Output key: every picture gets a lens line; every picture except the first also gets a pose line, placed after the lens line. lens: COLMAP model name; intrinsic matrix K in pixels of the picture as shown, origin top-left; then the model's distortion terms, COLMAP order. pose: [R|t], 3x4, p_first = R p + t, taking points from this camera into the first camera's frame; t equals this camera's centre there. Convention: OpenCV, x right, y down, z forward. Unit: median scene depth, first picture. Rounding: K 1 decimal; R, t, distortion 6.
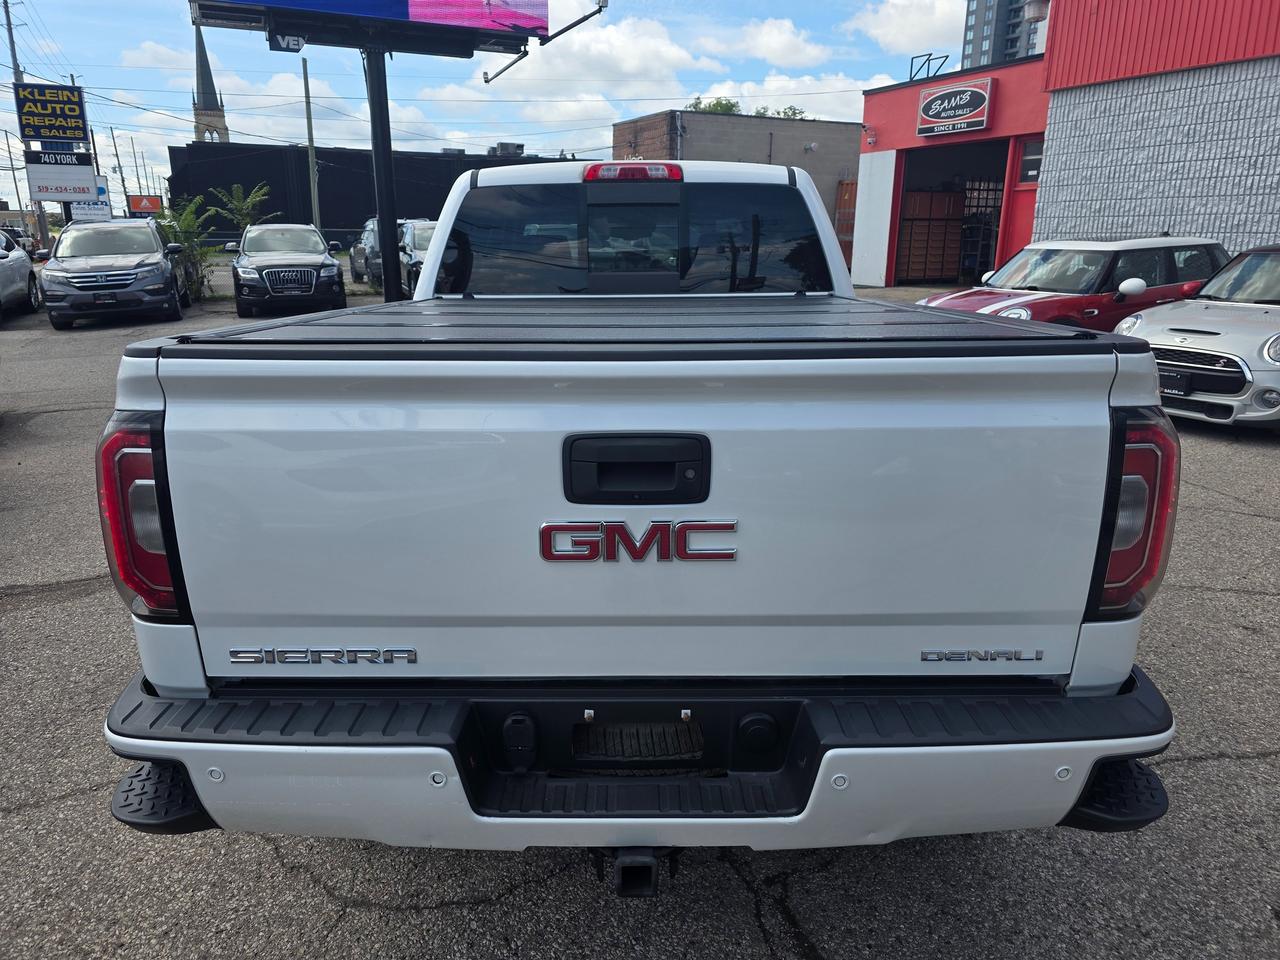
lens RADIAL K [[879.9, 0, 634.5], [0, 879.9, 480.7], [0, 0, 1]] dist [0.049735, -0.051926]
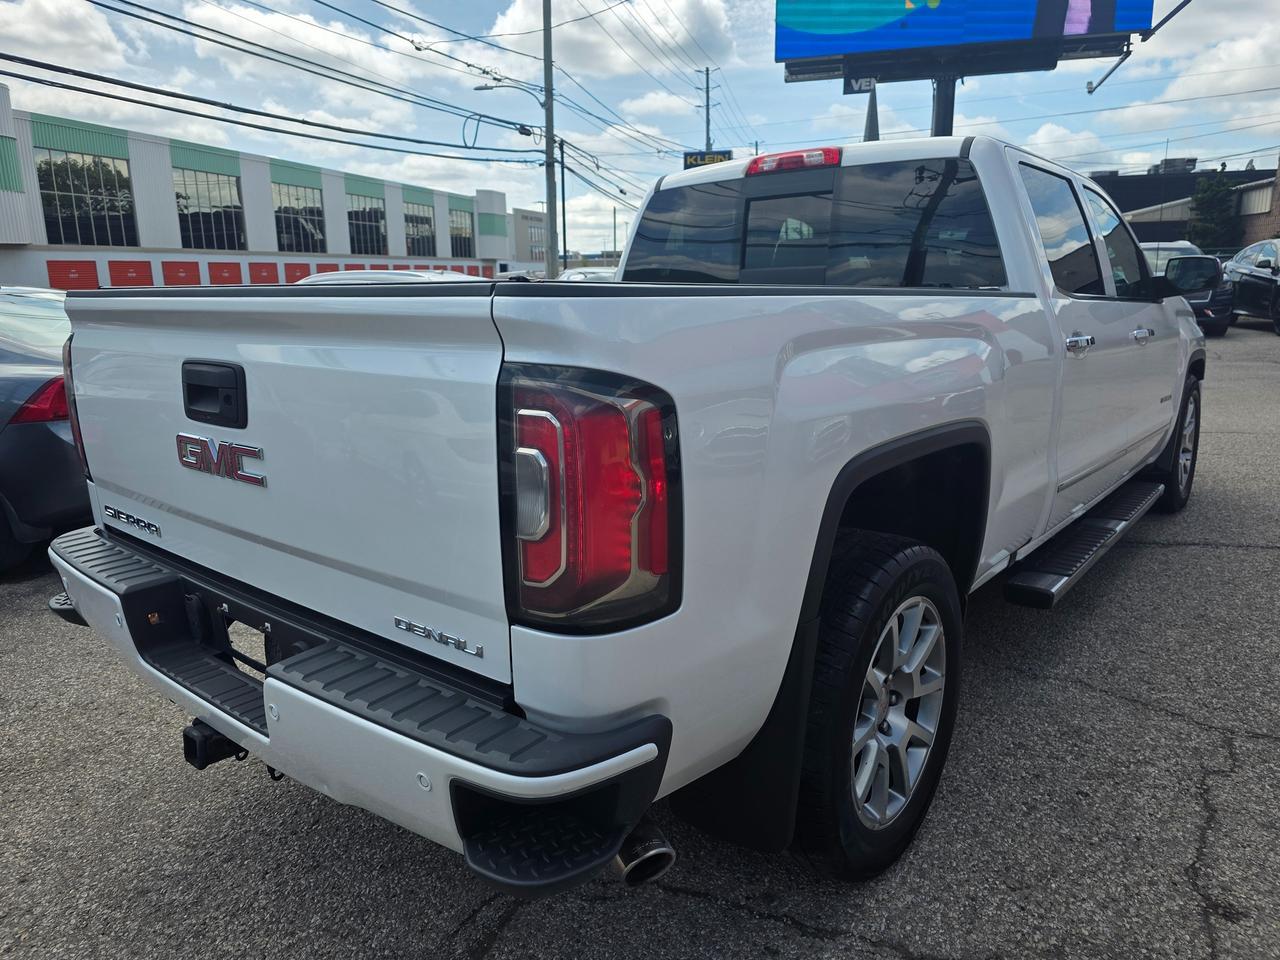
lens RADIAL K [[879.9, 0, 634.5], [0, 879.9, 480.7], [0, 0, 1]] dist [0.049735, -0.051926]
pose [[0.760409, 0.129109, -0.636482, 0.143388], [-0.154862, 0.987817, 0.015362, -0.000537], [0.630711, 0.086886, 0.771139, 0.054940]]
